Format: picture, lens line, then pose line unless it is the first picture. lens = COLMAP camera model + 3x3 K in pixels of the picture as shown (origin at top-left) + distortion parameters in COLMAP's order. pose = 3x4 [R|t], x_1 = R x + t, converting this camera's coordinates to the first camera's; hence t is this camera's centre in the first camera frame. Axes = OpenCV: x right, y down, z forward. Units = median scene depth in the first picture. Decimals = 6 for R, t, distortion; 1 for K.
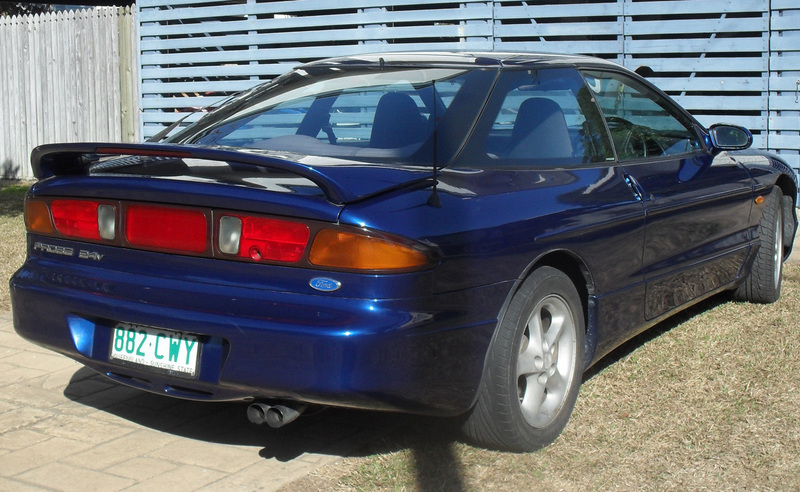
lens RADIAL K [[1054.1, 0, 400.0], [0, 1054.1, 246.0], [0, 0, 1]] dist [-0.106993, 0.013334]
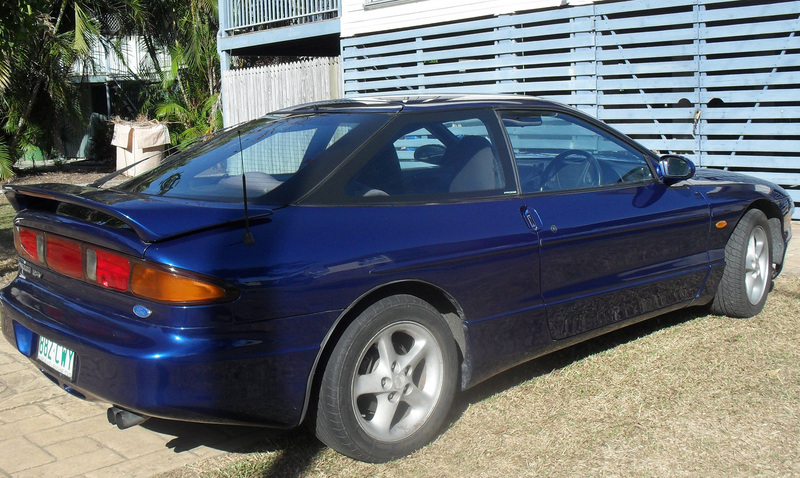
lens RADIAL K [[823.3, 0, 383.3], [0, 823.3, 241.1], [0, 0, 1]] dist [-0.178936, 0.202528]
pose [[0.970373, 0.015734, -0.241099, 0.289262], [-0.015216, 0.999876, 0.004011, -0.035038], [0.241132, -0.000223, 0.970492, 0.150866]]
